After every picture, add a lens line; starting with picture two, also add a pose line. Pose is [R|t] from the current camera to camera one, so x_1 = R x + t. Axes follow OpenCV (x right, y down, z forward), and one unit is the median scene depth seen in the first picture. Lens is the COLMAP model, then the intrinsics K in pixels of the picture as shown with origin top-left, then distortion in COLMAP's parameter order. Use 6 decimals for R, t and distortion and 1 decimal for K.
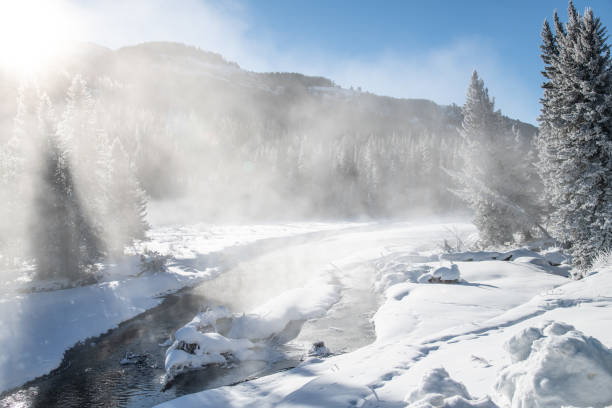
lens RADIAL K [[511.3, 0, 306.0], [0, 511.3, 204.0], [0, 0, 1]] dist [-0.042793, 0.141350]
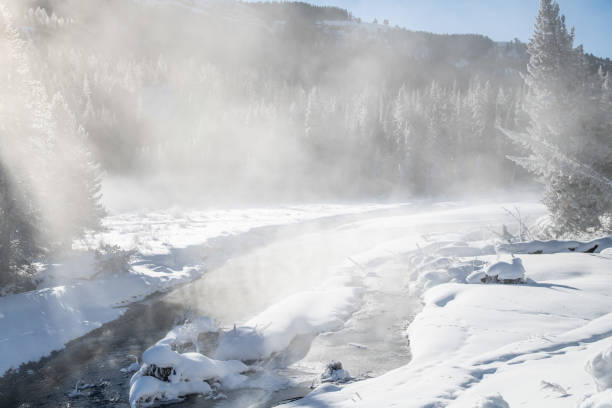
lens RADIAL K [[511.3, 0, 306.0], [0, 511.3, 204.0], [0, 0, 1]] dist [-0.042793, 0.141350]
pose [[0.999405, -0.012888, -0.032002, 0.009707], [0.013960, 0.999341, 0.033513, 0.010706], [0.031549, -0.033939, 0.998926, 0.255181]]
